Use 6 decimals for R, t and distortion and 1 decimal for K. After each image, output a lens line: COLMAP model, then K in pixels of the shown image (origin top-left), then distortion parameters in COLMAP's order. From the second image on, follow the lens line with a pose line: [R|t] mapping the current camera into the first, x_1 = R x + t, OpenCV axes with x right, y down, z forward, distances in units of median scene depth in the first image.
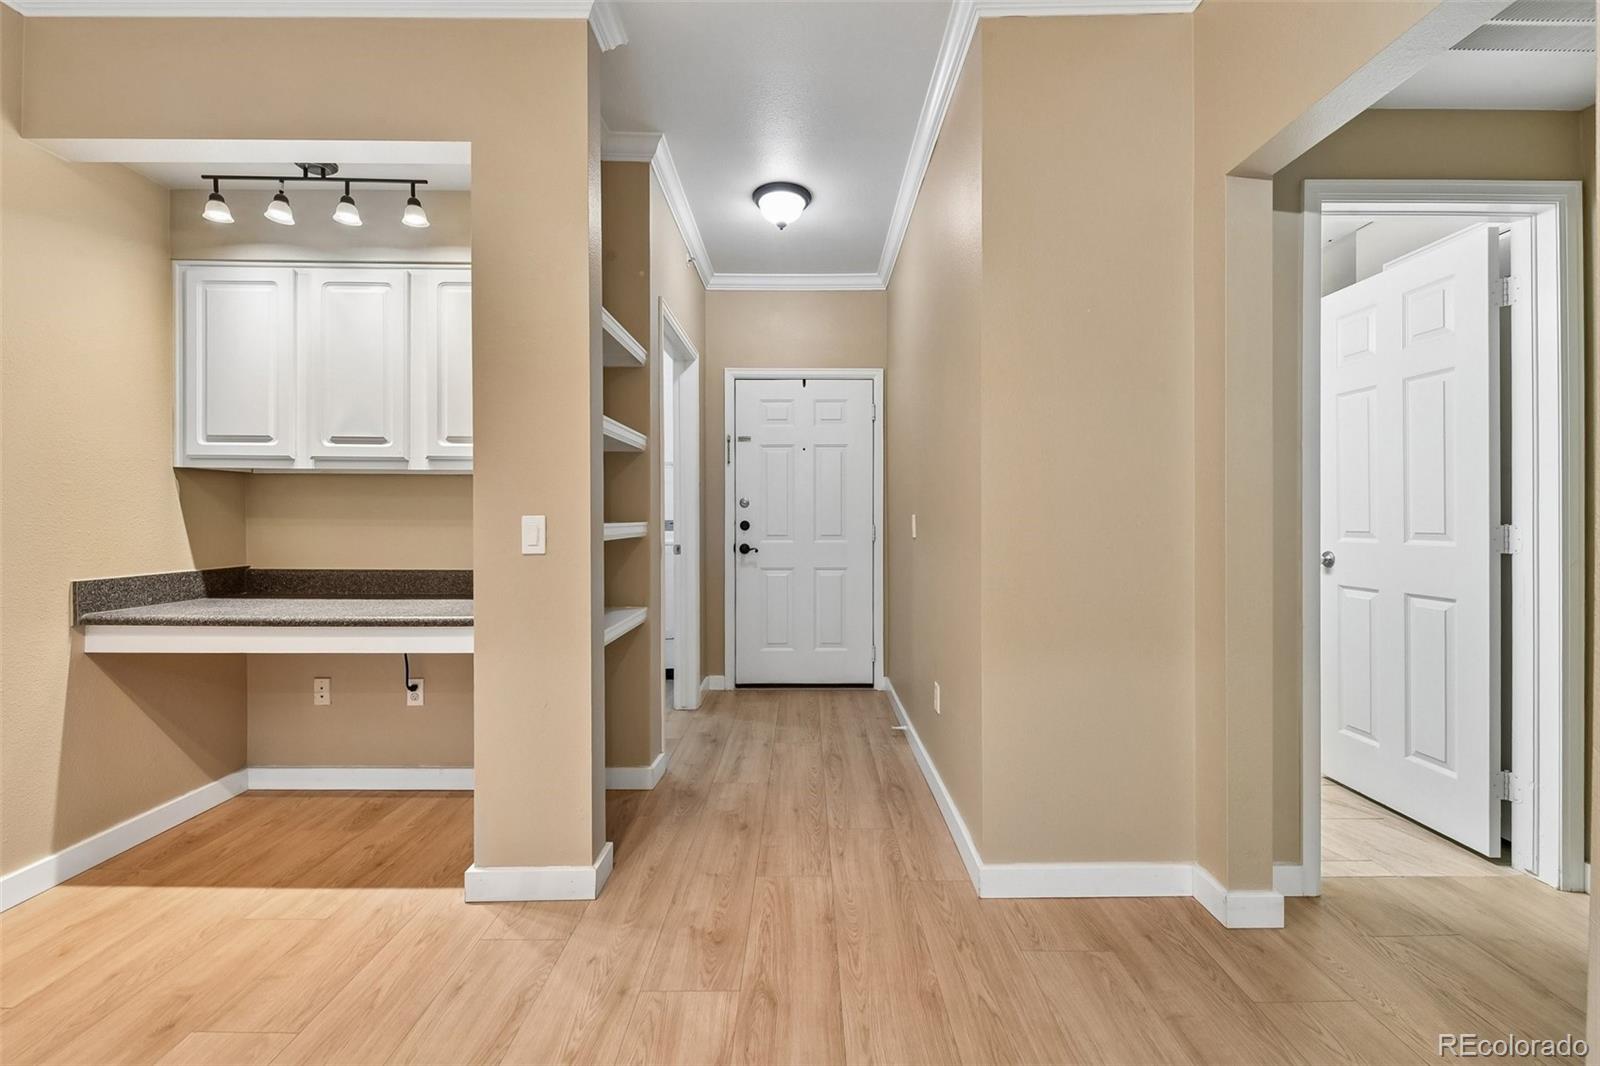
lens RADIAL K [[640.3, 0, 804.7], [0, 640.3, 519.9], [0, 0, 1]] dist [0.011129, -0.005981]
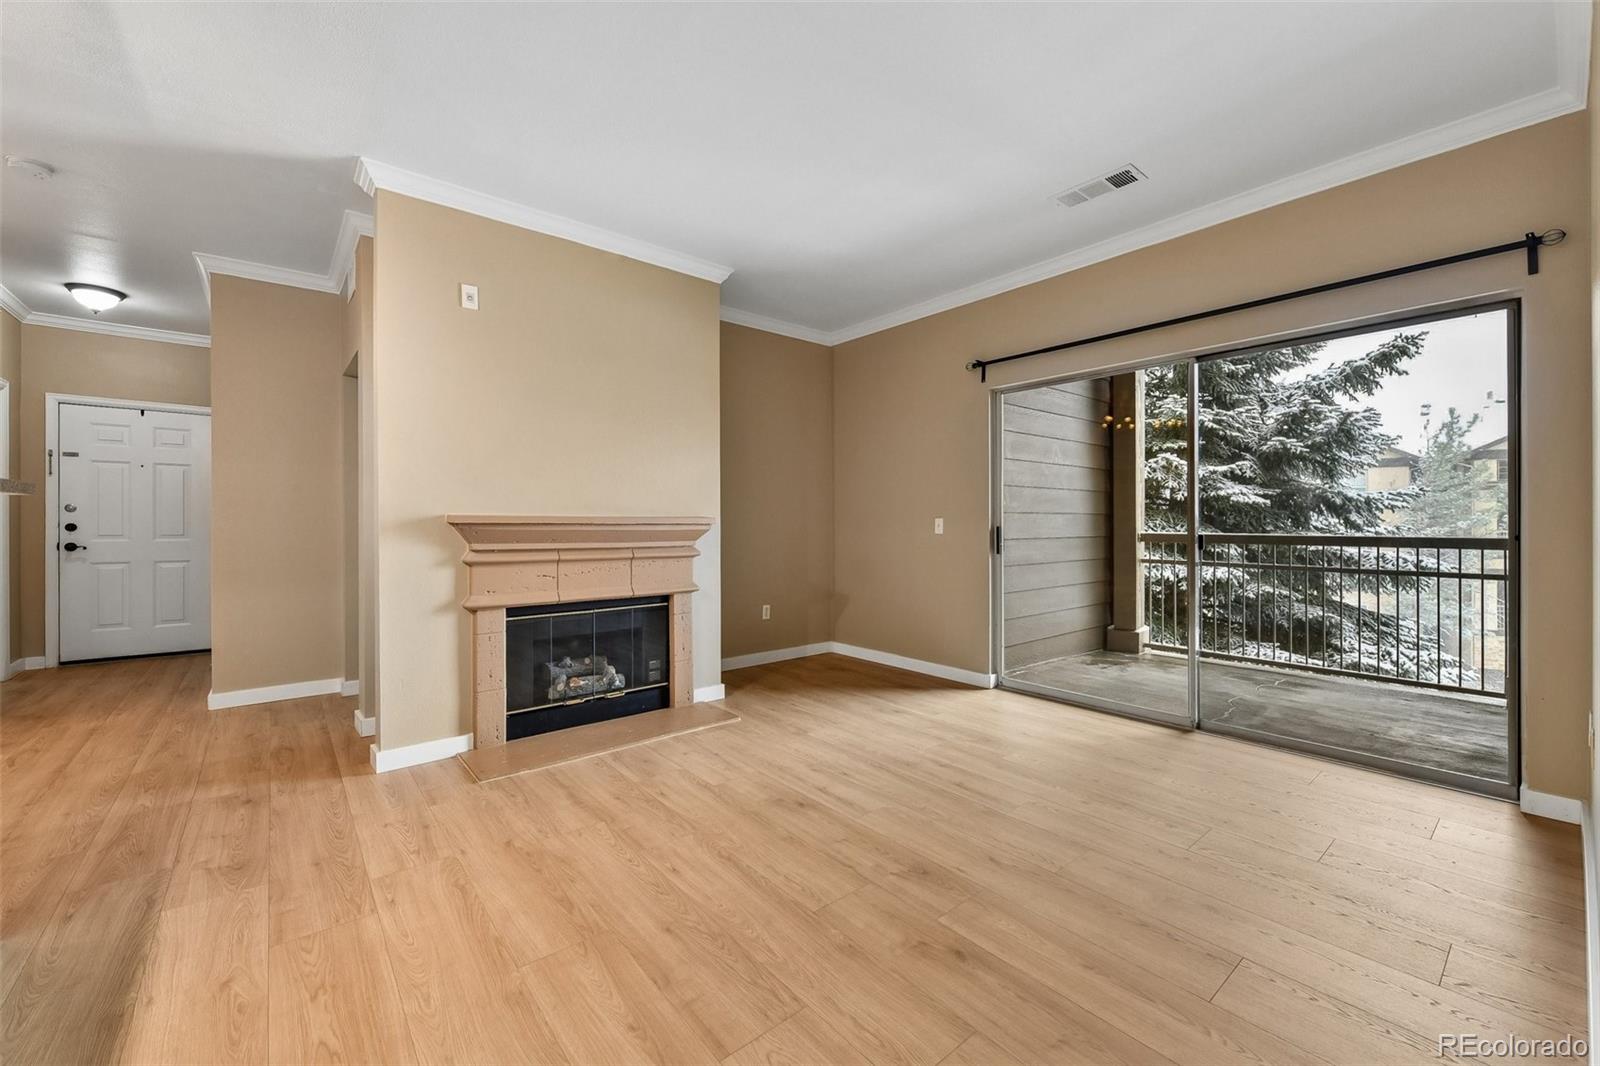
lens RADIAL K [[640.3, 0, 815.2], [0, 640.3, 524.9], [0, 0, 1]] dist [0.011129, -0.005981]
pose [[0.764164, 0.002903, 0.645016, 0.339097], [-0.003845, 0.999993, 0.000055, -0.002074], [-0.645011, -0.002523, 0.764169, -1.411744]]
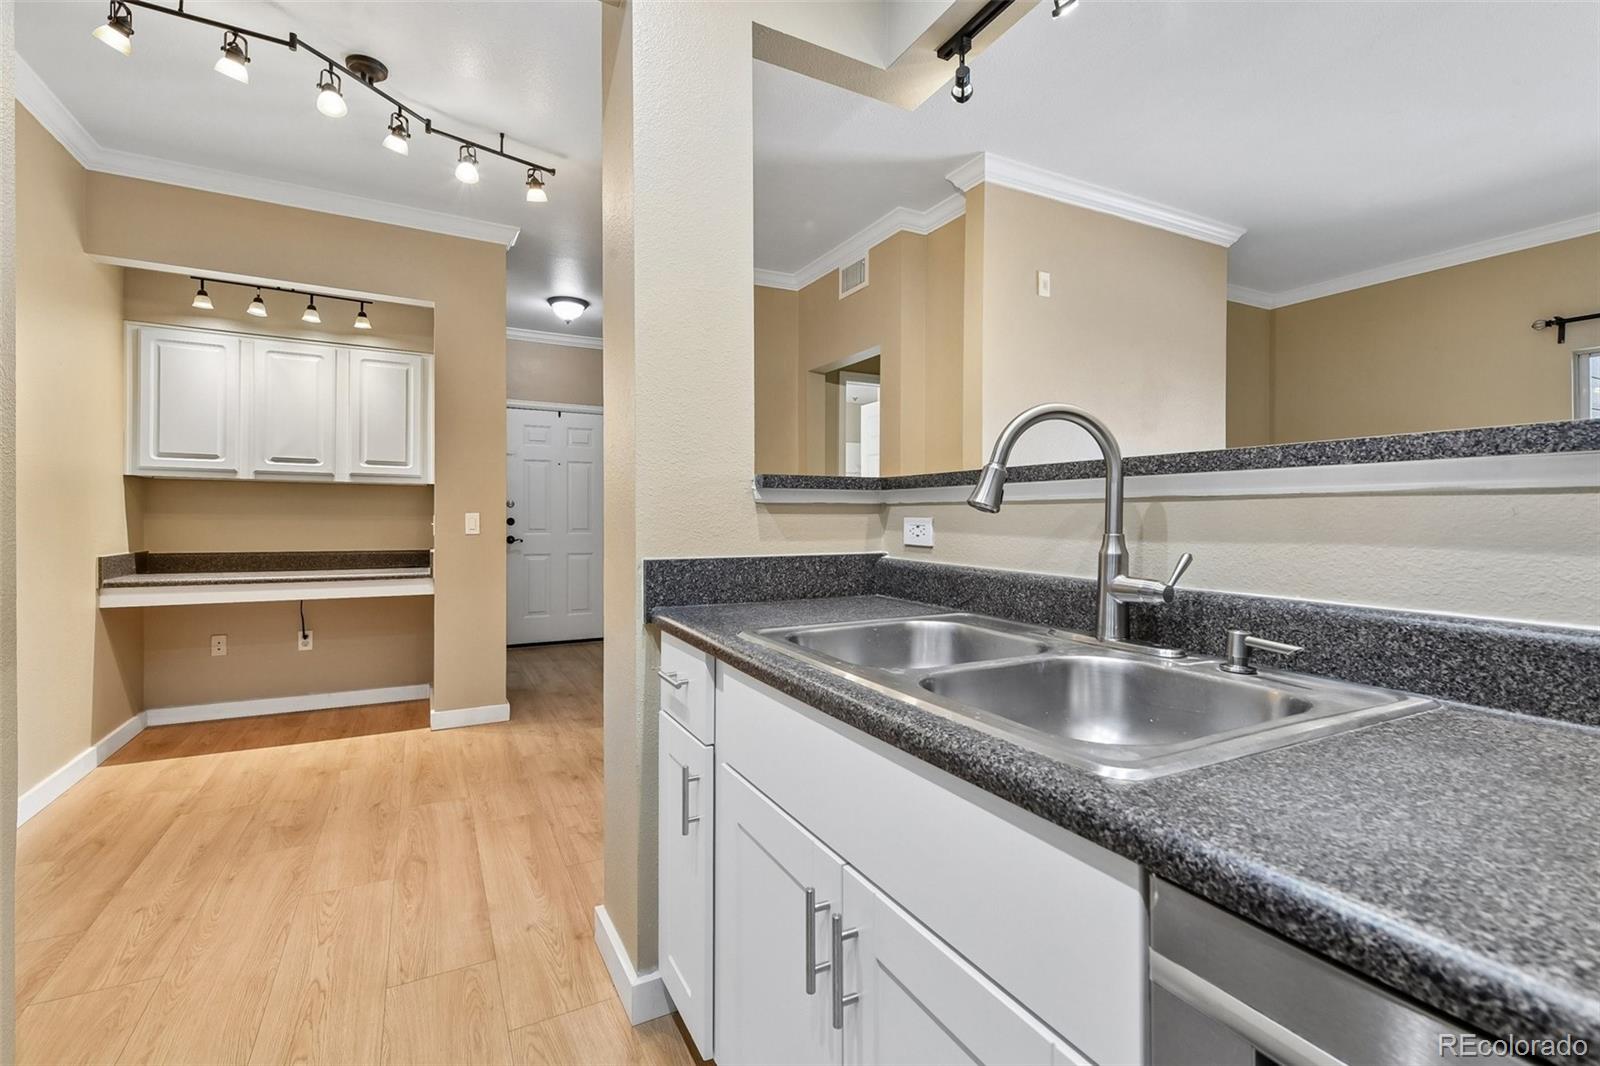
lens RADIAL K [[726.4, 0, 813.6], [0, 726.4, 519.9], [0, 0, 1]] dist [0.004038, -0.000518]
pose [[0.880646, 0.002005, 0.473771, -0.444299], [-0.001387, 0.999998, -0.001653, 0.011728], [-0.473774, 0.000799, 0.880646, -1.026069]]
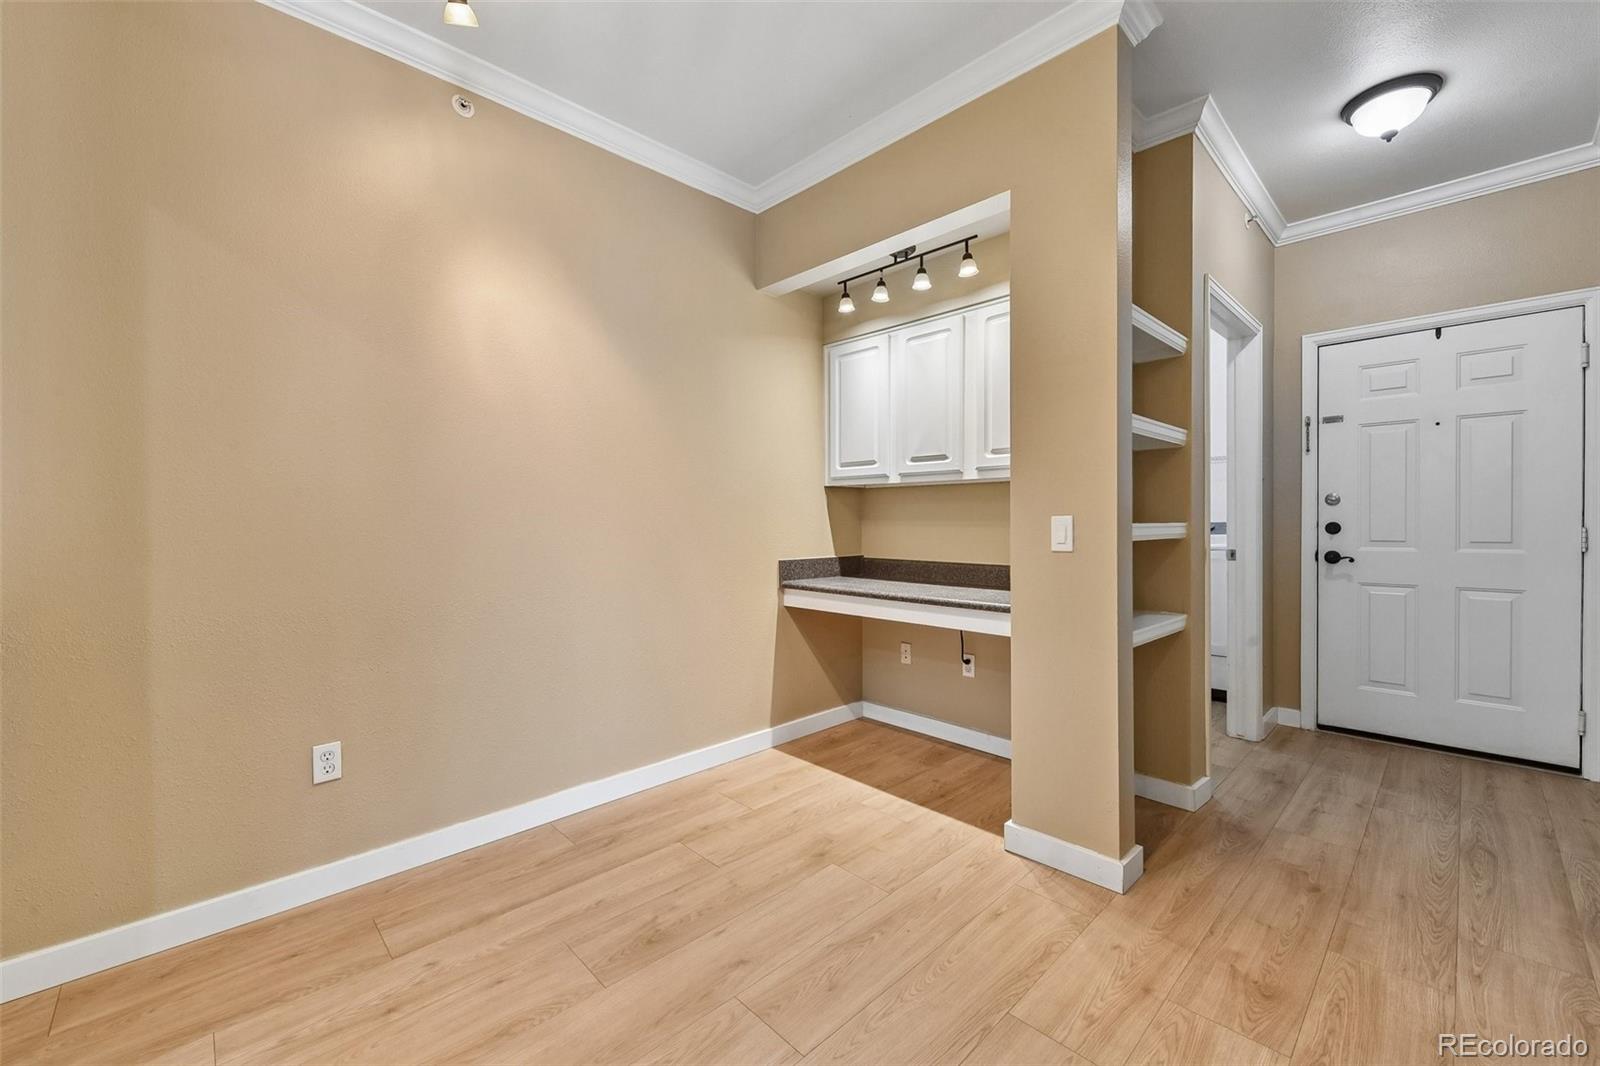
lens RADIAL K [[640.3, 0, 808.1], [0, 640.3, 529.4], [0, 0, 1]] dist [0.011129, -0.005981]
pose [[0.697490, 0.004386, -0.716581, 0.043667], [0.001186, 0.999973, 0.007276, 0.006254], [0.716593, -0.005925, 0.697466, -0.048597]]
